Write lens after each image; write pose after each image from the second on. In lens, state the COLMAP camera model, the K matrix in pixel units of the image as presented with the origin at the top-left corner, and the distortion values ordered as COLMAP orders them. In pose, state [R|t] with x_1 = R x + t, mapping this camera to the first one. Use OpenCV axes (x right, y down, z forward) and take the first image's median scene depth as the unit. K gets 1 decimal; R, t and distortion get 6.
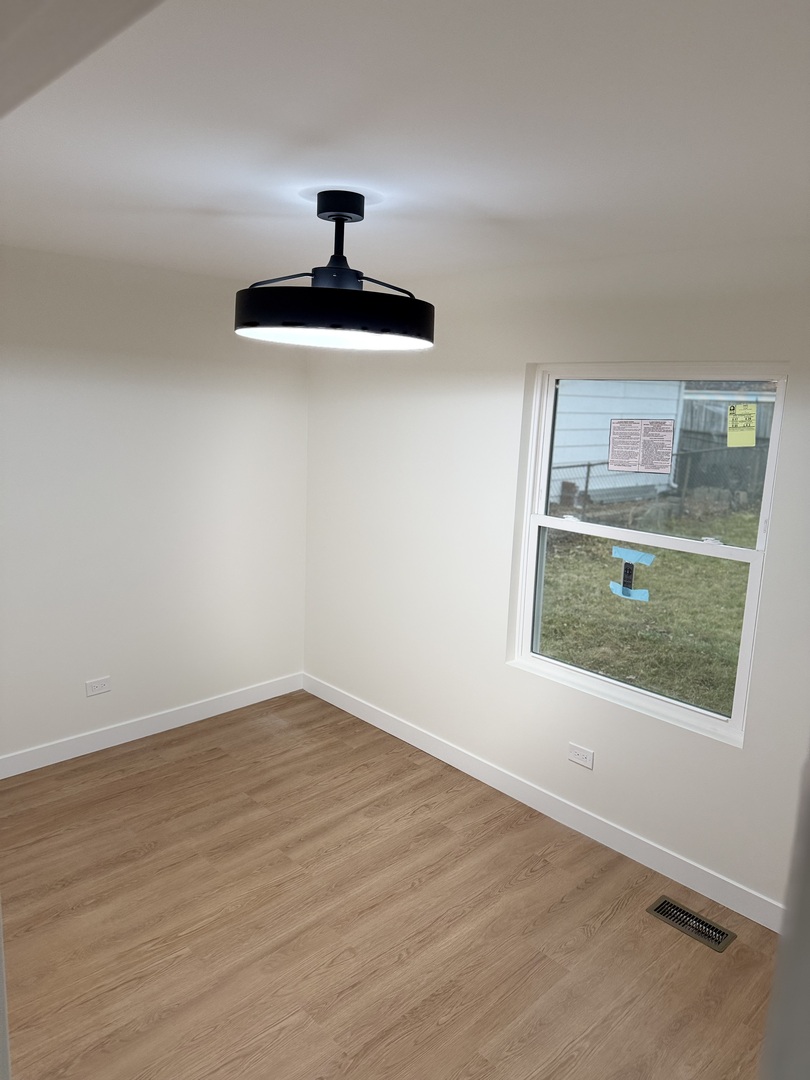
lens RADIAL K [[744.6, 0, 405.0], [0, 744.6, 540.0], [0, 0, 1]] dist [0.005903, 0.000863]
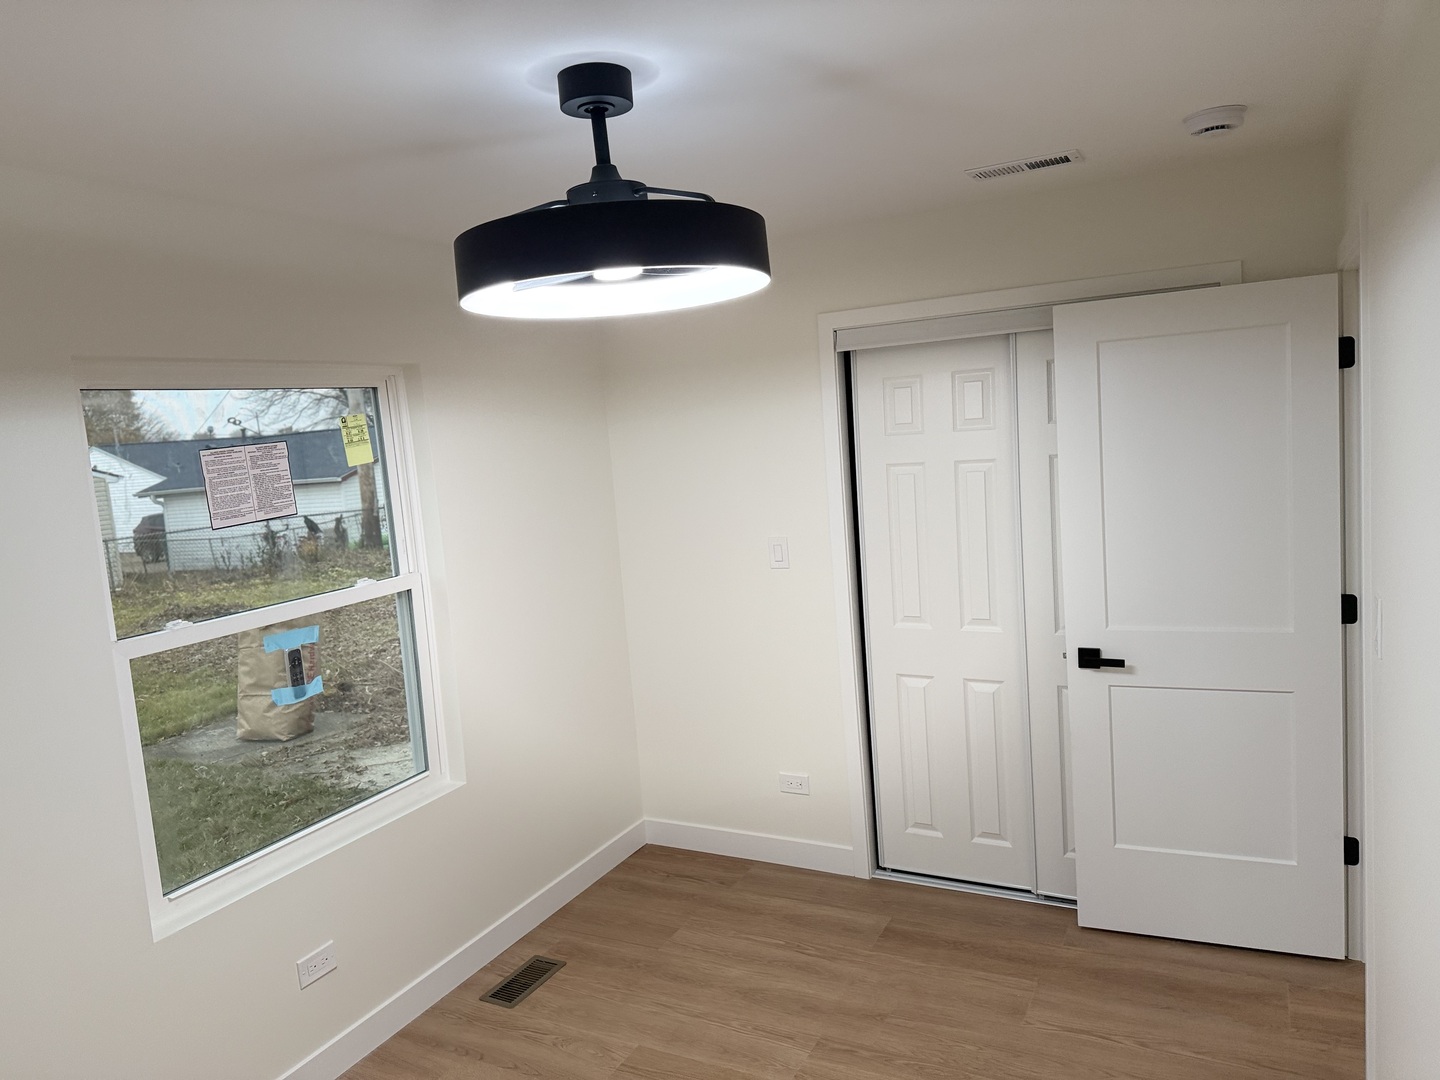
lens RADIAL K [[992.8, 0, 720.0], [0, 992.8, 540.0], [0, 0, 1]] dist [0.005903, 0.000863]
pose [[-0.307191, -0.129070, 0.942854, -0.691945], [0.238217, 0.948788, 0.207495, -0.167149], [-0.921350, 0.288344, -0.260713, 0.875032]]
